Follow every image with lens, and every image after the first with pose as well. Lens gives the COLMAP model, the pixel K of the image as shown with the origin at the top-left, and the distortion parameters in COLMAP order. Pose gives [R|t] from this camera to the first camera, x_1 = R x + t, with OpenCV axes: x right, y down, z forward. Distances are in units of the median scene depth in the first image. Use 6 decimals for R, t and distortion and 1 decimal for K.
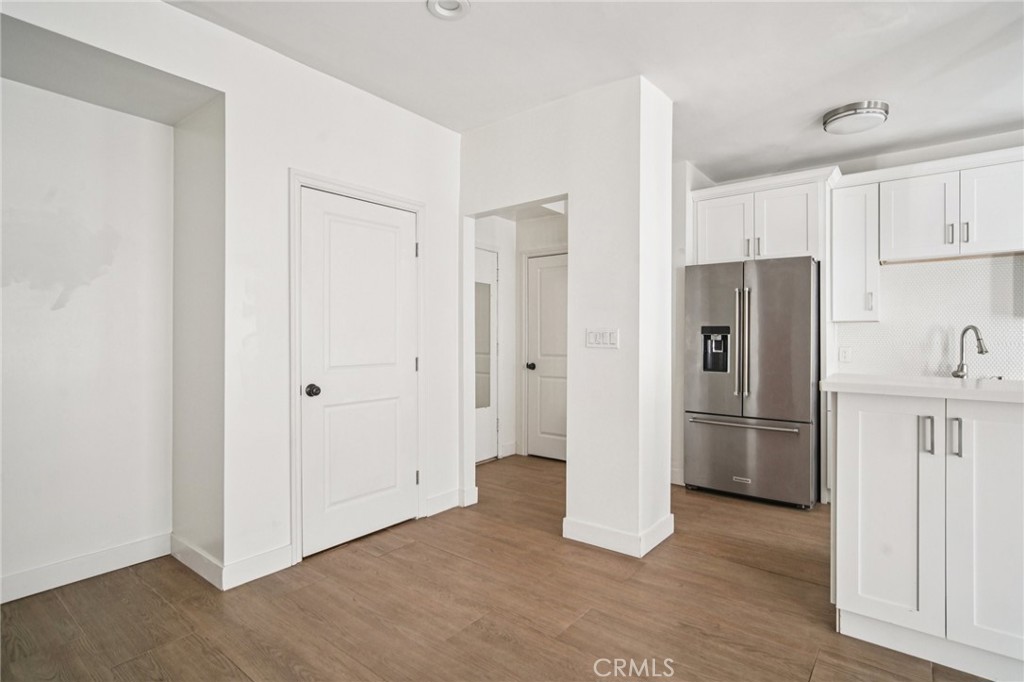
lens RADIAL K [[504.7, 0, 513.5], [0, 504.7, 336.5], [0, 0, 1]] dist [-0.031807, 0.018859]
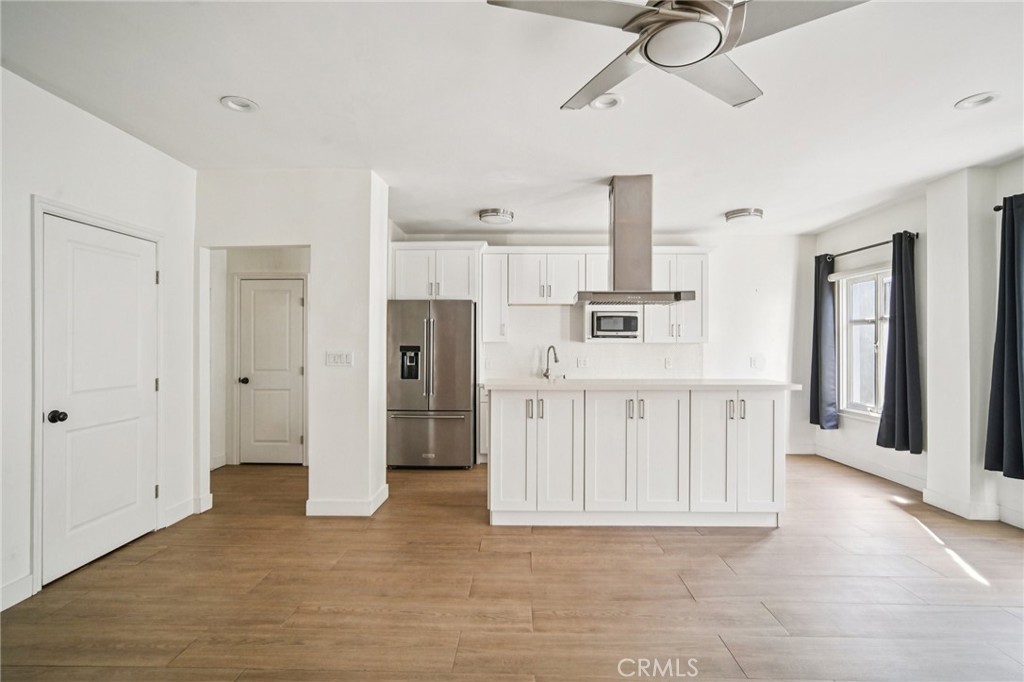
lens RADIAL K [[492.3, 0, 514.6], [0, 492.3, 344.6], [0, 0, 1]] dist [0.001002, 0.000537]
pose [[0.794358, -0.000106, 0.607450, -0.213360], [-0.002336, 0.999992, 0.003229, -0.033311], [-0.607445, -0.003984, 0.794351, -0.271420]]
